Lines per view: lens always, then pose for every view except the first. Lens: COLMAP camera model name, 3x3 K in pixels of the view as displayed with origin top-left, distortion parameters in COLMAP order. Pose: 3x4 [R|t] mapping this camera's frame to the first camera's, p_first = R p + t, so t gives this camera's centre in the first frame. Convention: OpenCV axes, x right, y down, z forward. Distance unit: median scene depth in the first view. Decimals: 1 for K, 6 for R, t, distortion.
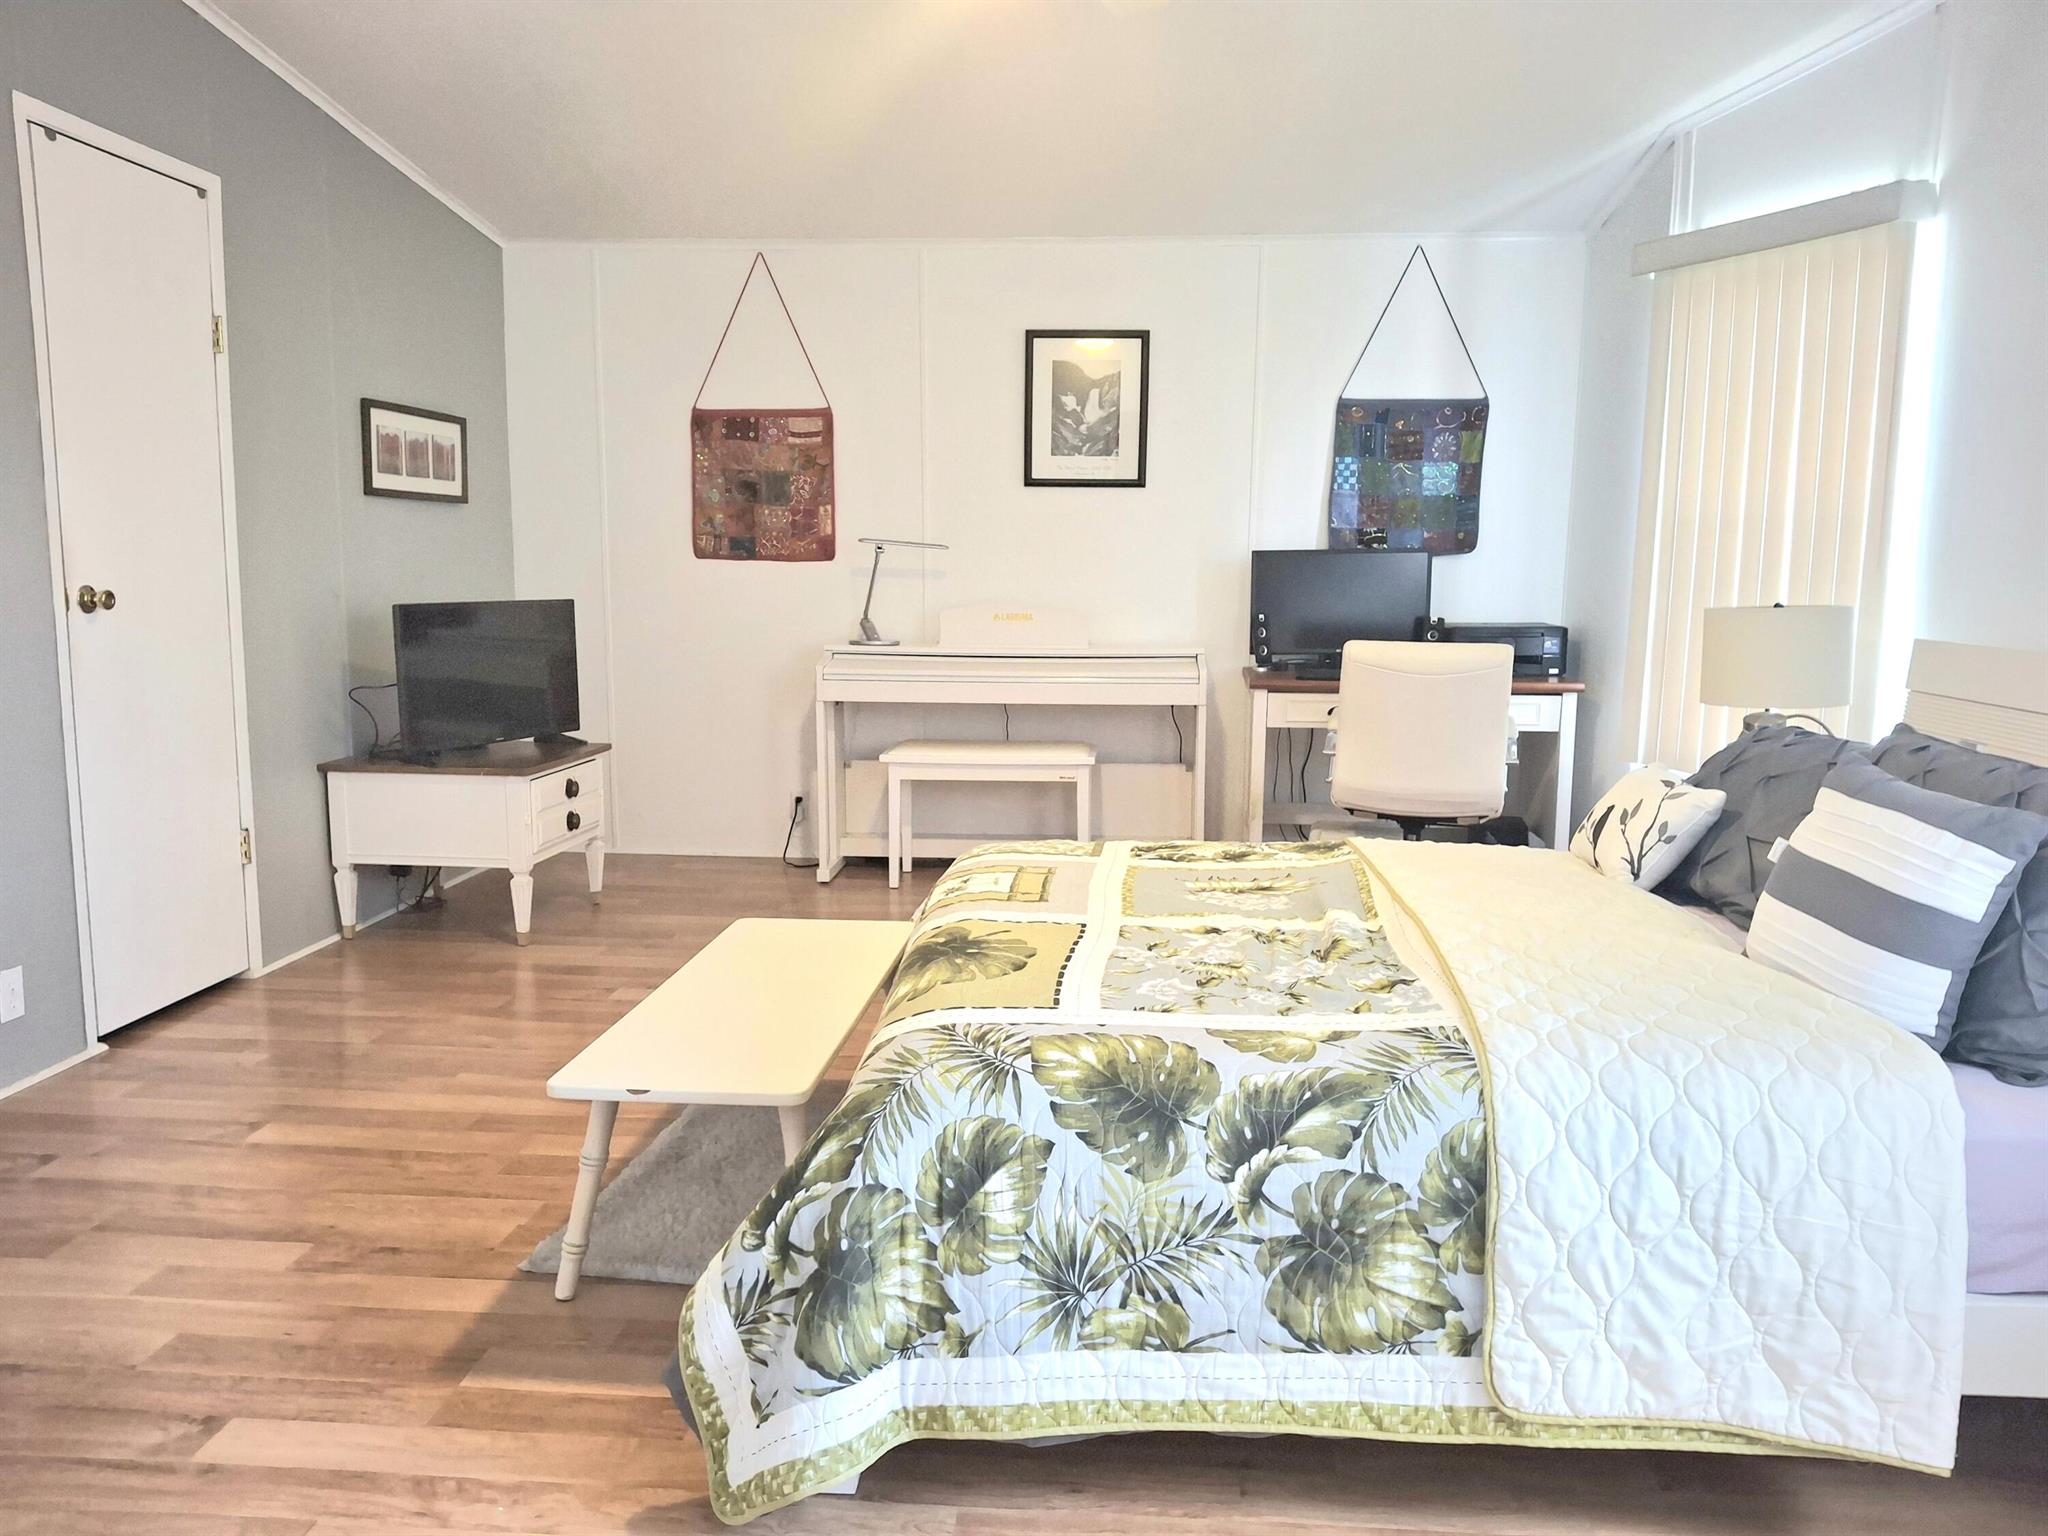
lens RADIAL K [[1482.9, 0, 1042.0], [0, 1482.9, 761.3], [0, 0, 1]] dist [0.131775, -0.256410]
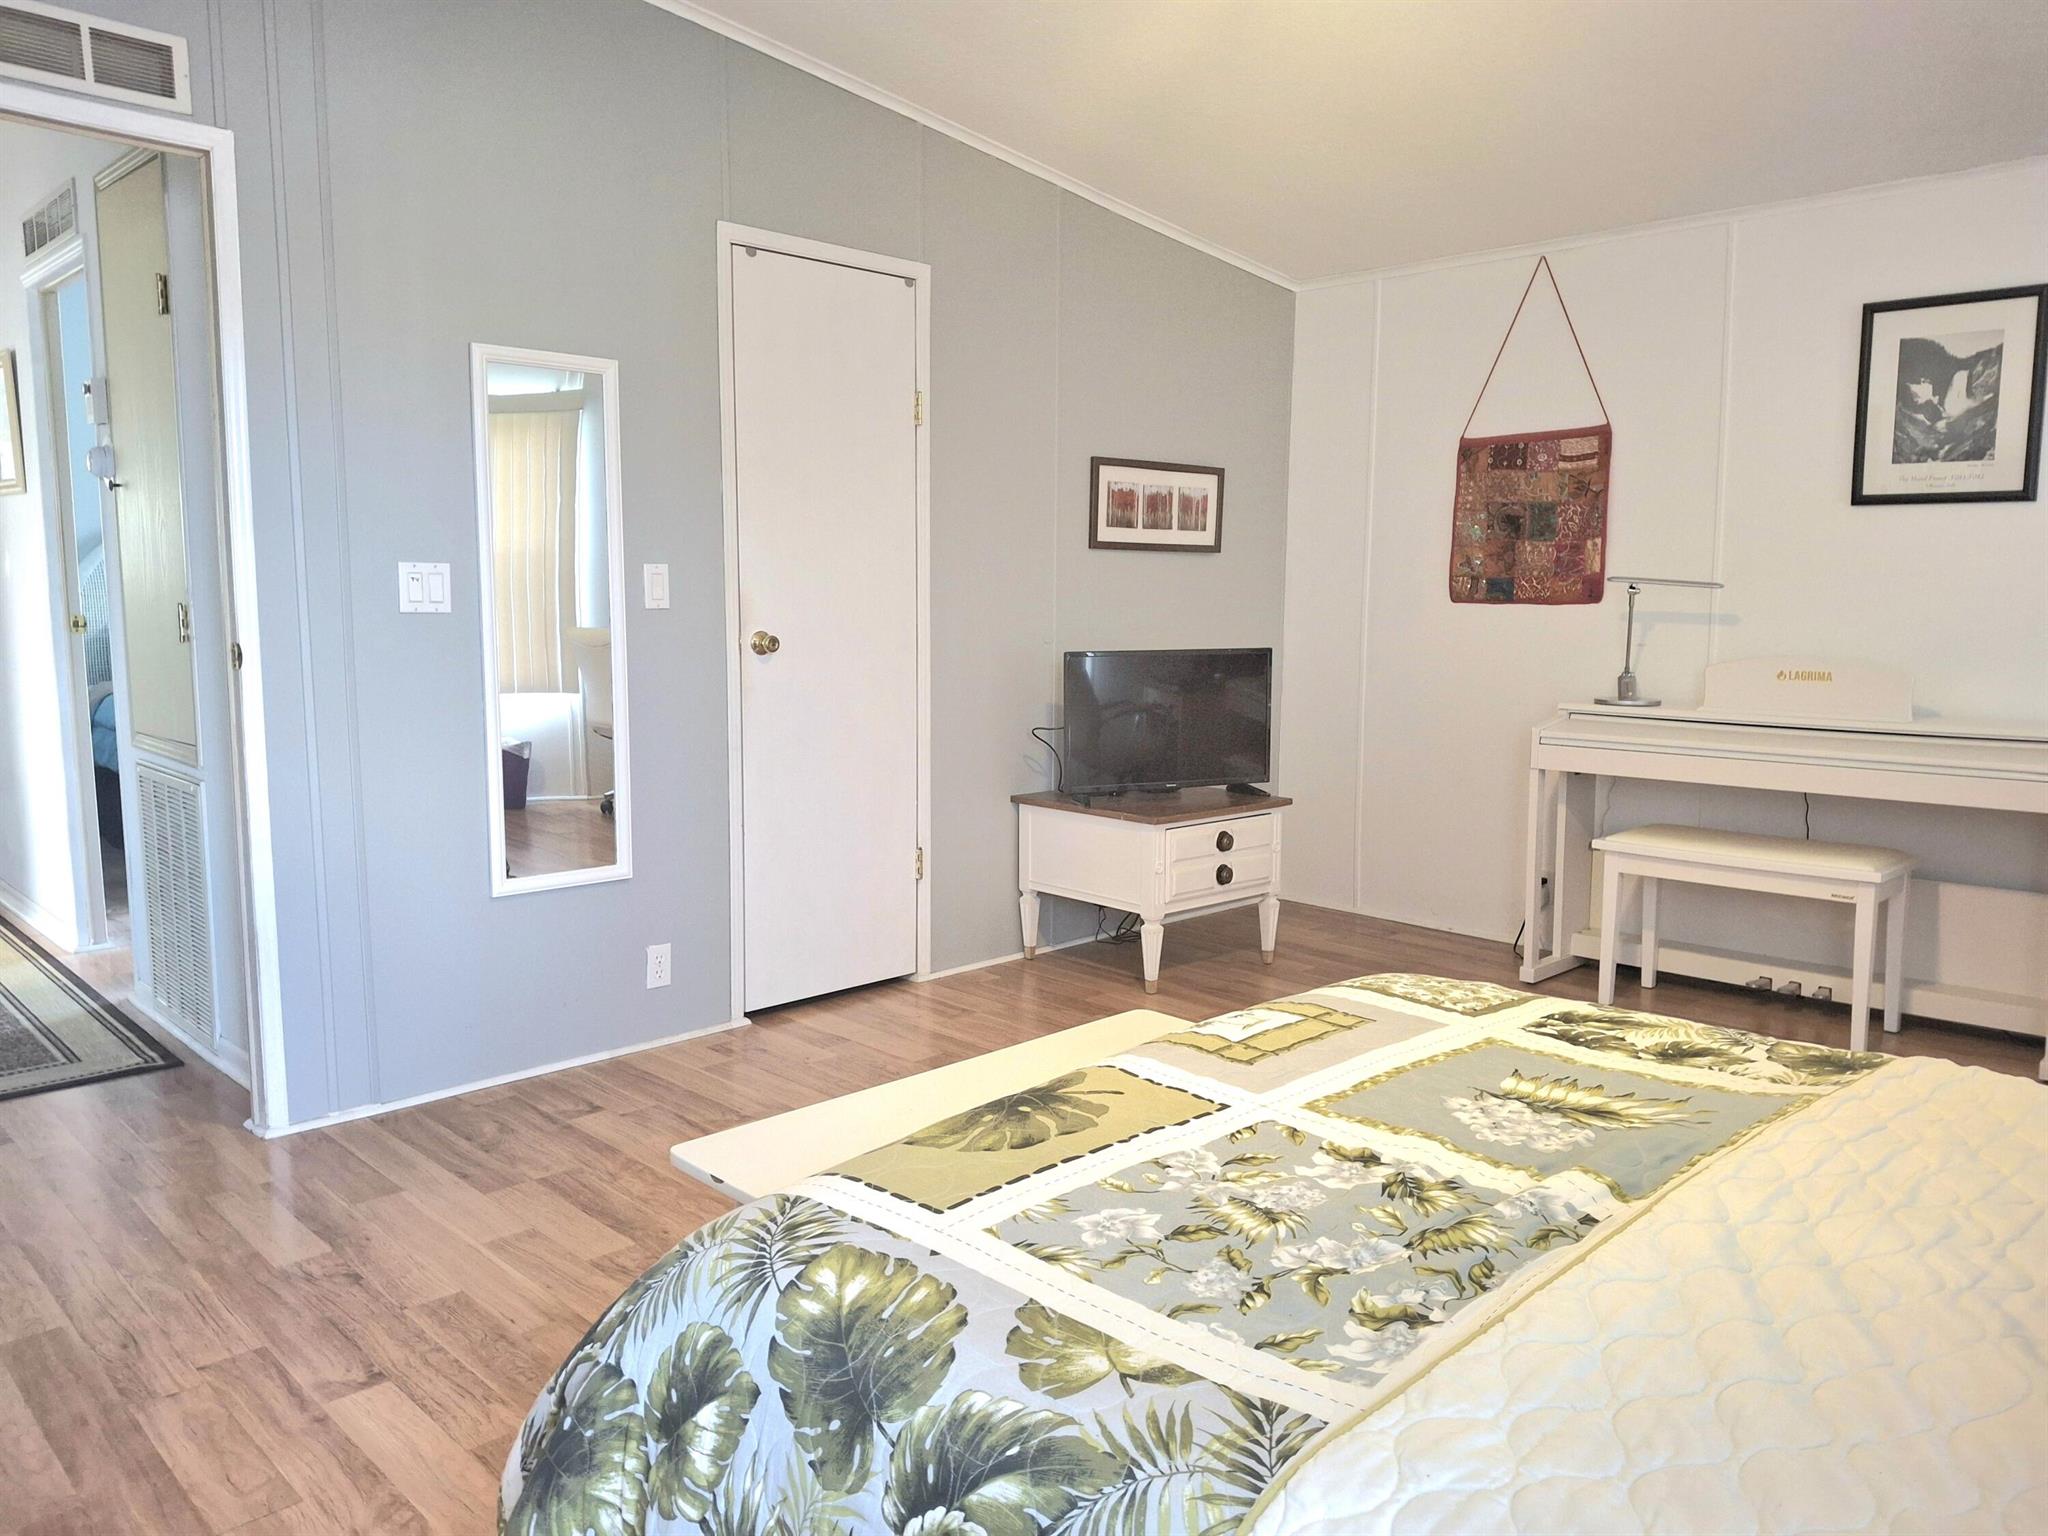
lens RADIAL K [[1482.9, 0, 1042.0], [0, 1482.9, 761.3], [0, 0, 1]] dist [0.131775, -0.256410]
pose [[0.752509, 0.068767, -0.654982, 0.297363], [-0.083746, 0.996452, 0.008403, -0.041808], [0.653236, 0.048529, 0.755597, 0.246122]]
